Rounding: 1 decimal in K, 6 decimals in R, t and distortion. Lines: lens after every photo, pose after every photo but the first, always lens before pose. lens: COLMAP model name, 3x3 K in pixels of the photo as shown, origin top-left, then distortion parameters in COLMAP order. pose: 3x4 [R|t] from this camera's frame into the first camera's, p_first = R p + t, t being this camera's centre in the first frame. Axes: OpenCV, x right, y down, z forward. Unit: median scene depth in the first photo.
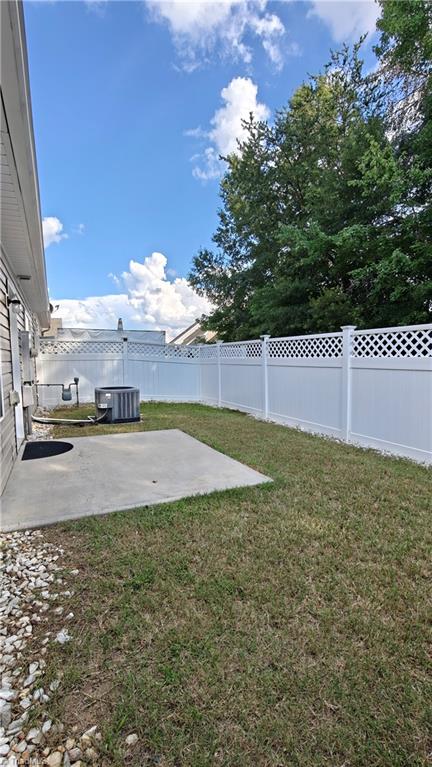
lens RADIAL K [[346.0, 0, 215.3], [0, 346.0, 384.8], [0, 0, 1]] dist [-0.001131, -0.000590]
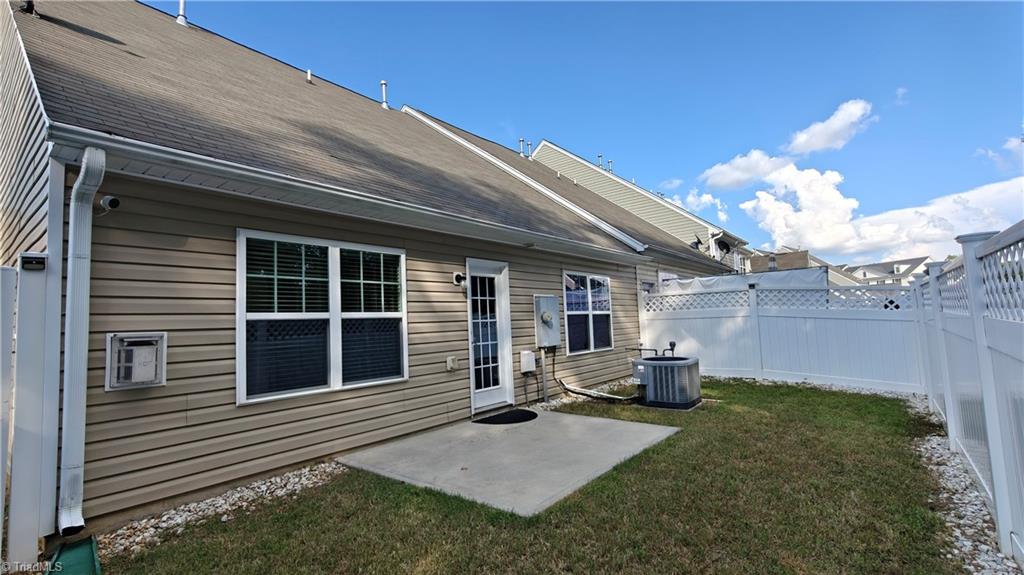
lens RADIAL K [[461.9, 0, 507.3], [0, 461.9, 285.2], [0, 0, 1]] dist [-0.001131, -0.000590]
pose [[0.434767, -0.078994, -0.897072, 0.493466], [-0.030977, 0.994244, -0.102564, -0.037201], [0.900010, 0.072380, 0.429818, 0.274312]]
